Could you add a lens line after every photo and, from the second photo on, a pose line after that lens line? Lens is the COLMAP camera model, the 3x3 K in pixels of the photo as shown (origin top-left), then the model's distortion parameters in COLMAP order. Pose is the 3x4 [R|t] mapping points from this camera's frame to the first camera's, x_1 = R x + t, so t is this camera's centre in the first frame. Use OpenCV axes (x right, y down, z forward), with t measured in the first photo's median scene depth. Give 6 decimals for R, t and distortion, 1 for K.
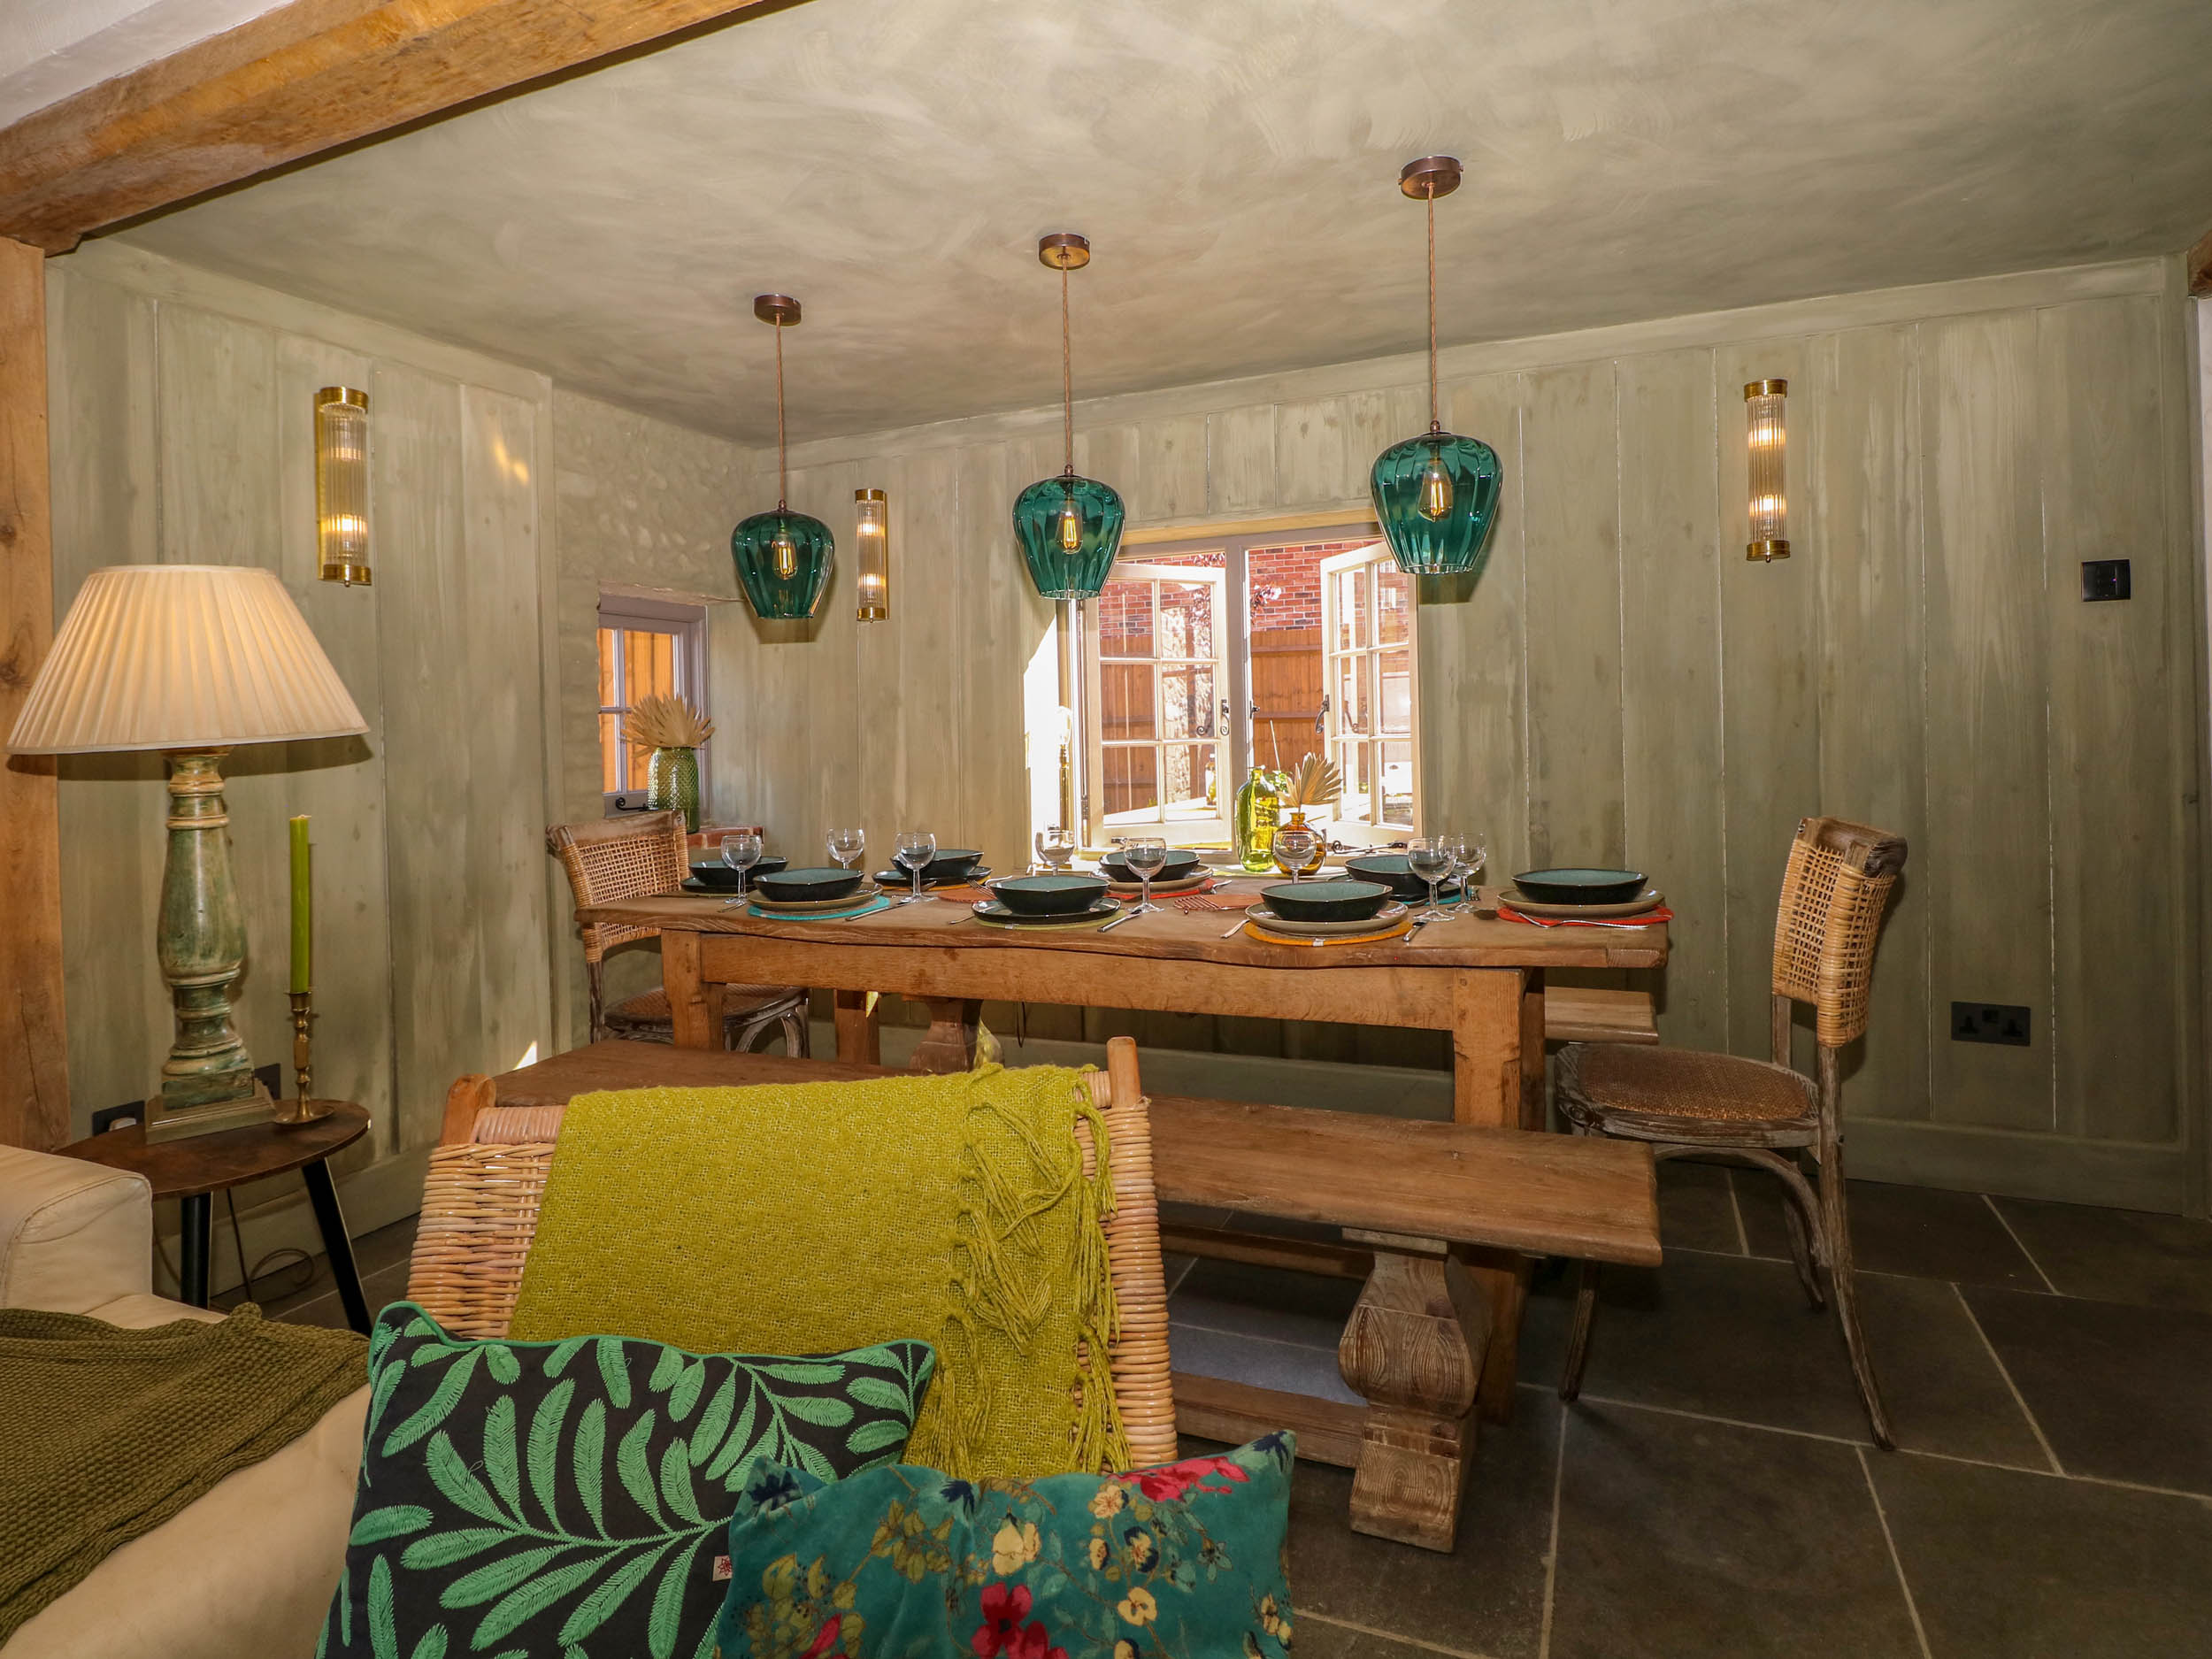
lens RADIAL K [[1211.8, 0, 1101.1], [0, 1211.8, 833.0], [0, 0, 1]] dist [-0.002197, -0.004387]
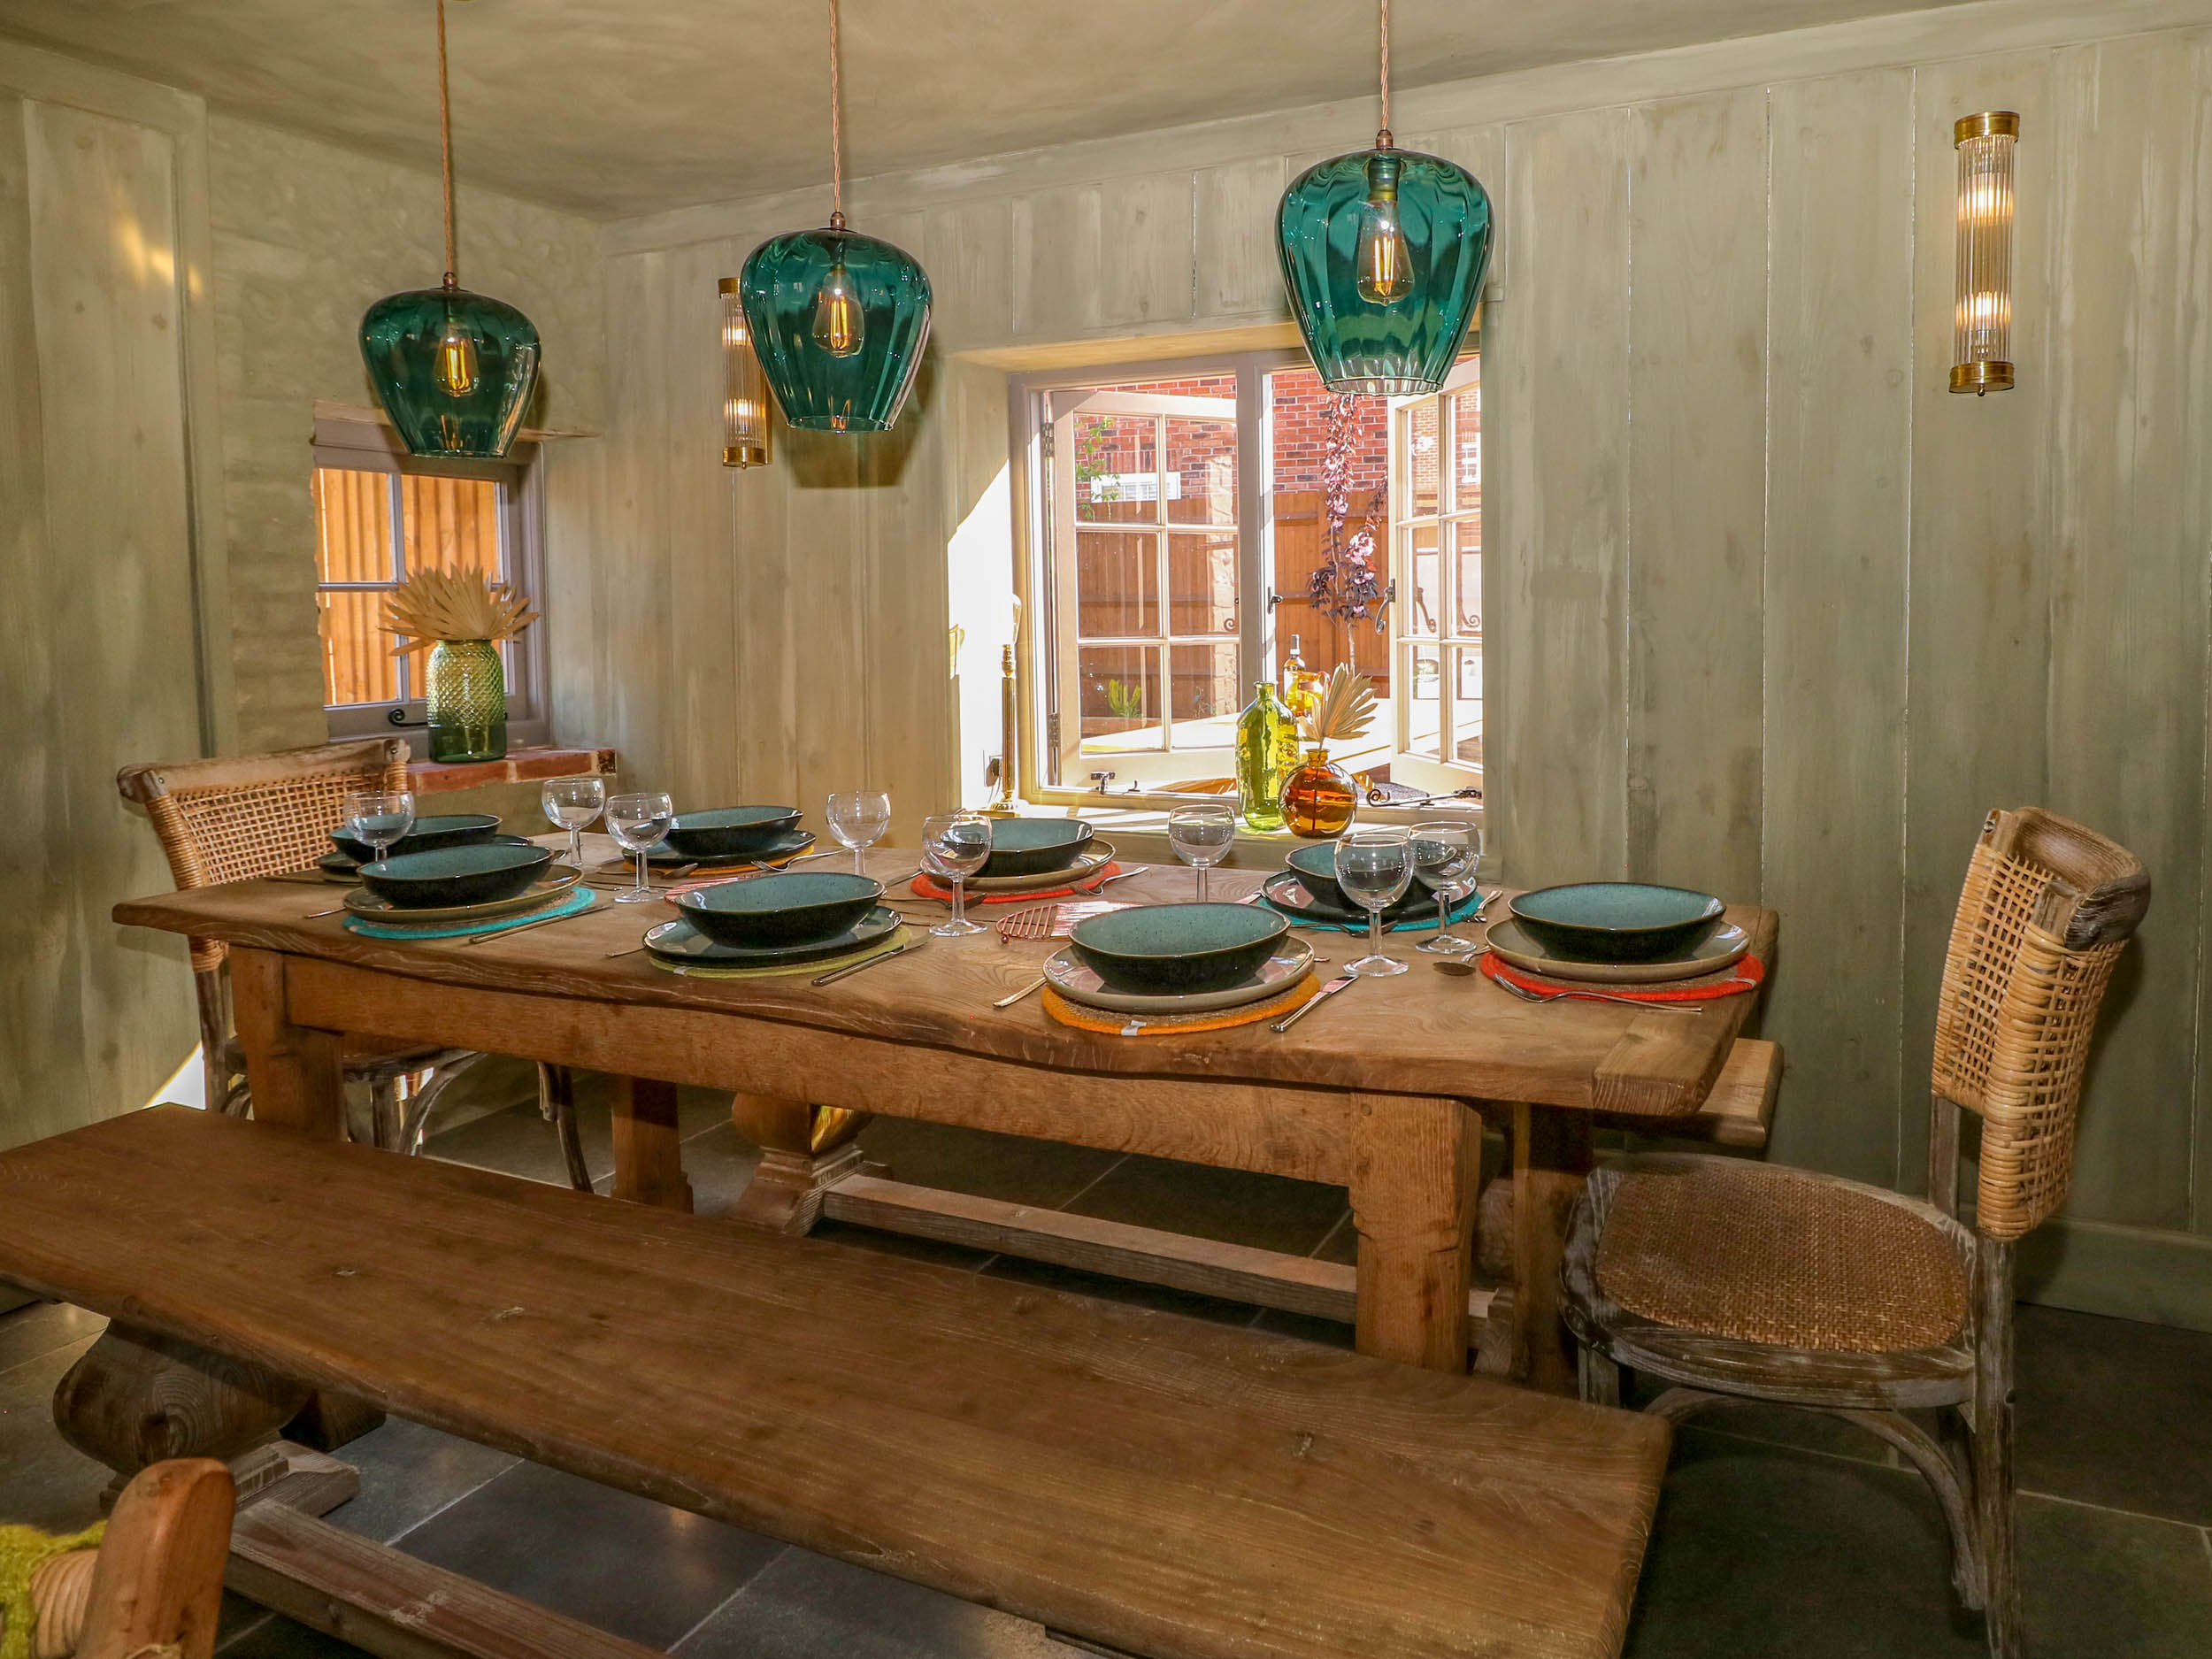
lens RADIAL K [[1610.0, 0, 1110.9], [0, 1610.0, 829.7], [0, 0, 1]] dist [-0.003250, -0.006472]
pose [[0.999883, 0.015237, -0.001467, 0.074351], [-0.015154, 0.998852, 0.045451, -0.017755], [0.002157, -0.045423, 0.998966, 0.102424]]
